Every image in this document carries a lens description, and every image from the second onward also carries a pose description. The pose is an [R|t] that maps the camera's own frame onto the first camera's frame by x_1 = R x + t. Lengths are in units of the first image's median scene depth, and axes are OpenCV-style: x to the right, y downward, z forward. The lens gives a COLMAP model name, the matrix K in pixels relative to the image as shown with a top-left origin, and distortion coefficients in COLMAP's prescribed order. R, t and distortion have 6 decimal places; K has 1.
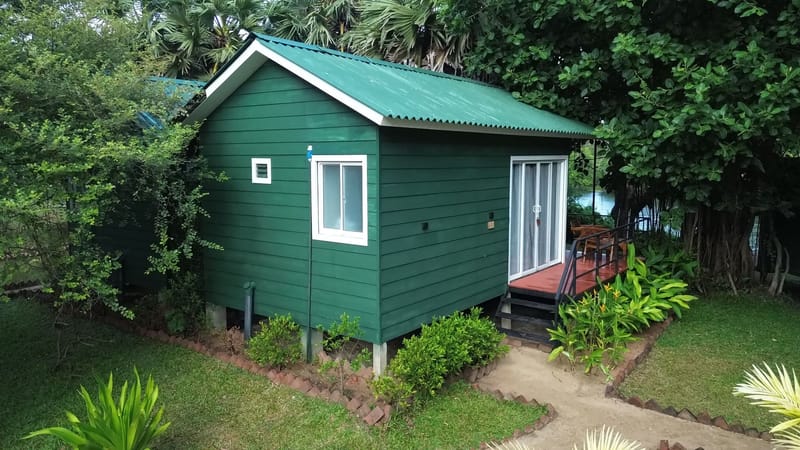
lens RADIAL K [[581.4, 0, 381.7], [0, 581.4, 225.1], [0, 0, 1]] dist [0.055345, 0.000088]
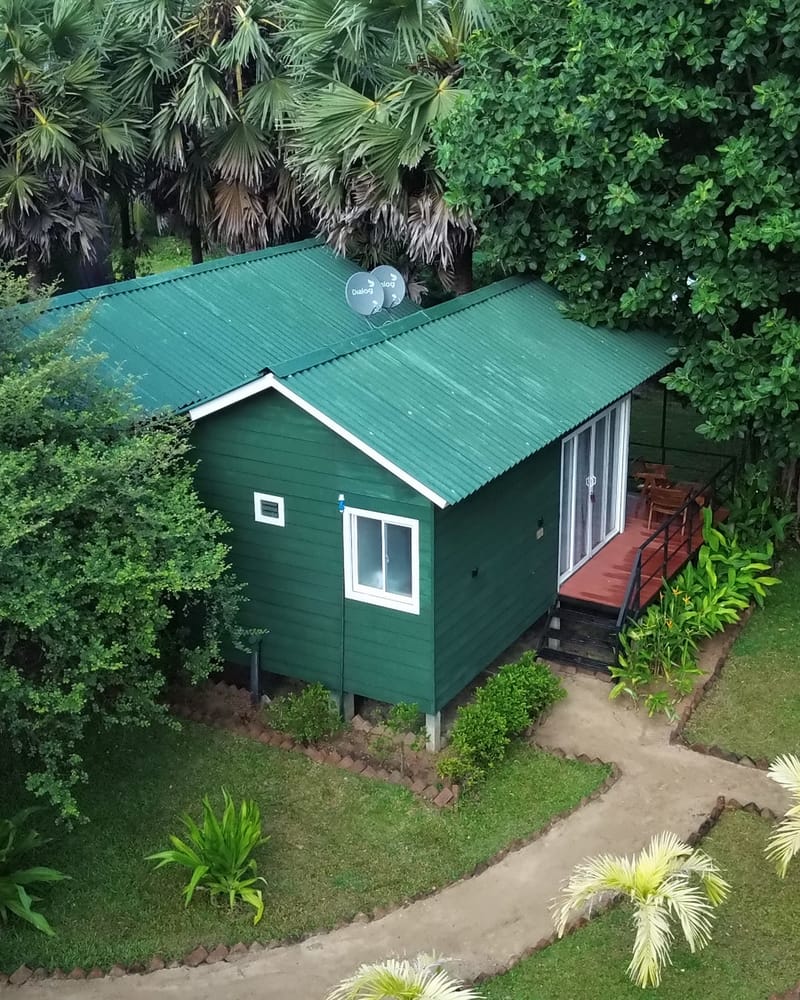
lens RADIAL K [[1302.9, 0, 400.0], [0, 1302.9, 500.0], [0, 0, 1]] dist [-0.003045, 0.795289]
pose [[0.988331, -0.061969, 0.139146, -0.296760], [0.028997, 0.973341, 0.227520, -0.546647], [-0.149535, -0.220831, 0.963781, -0.820851]]
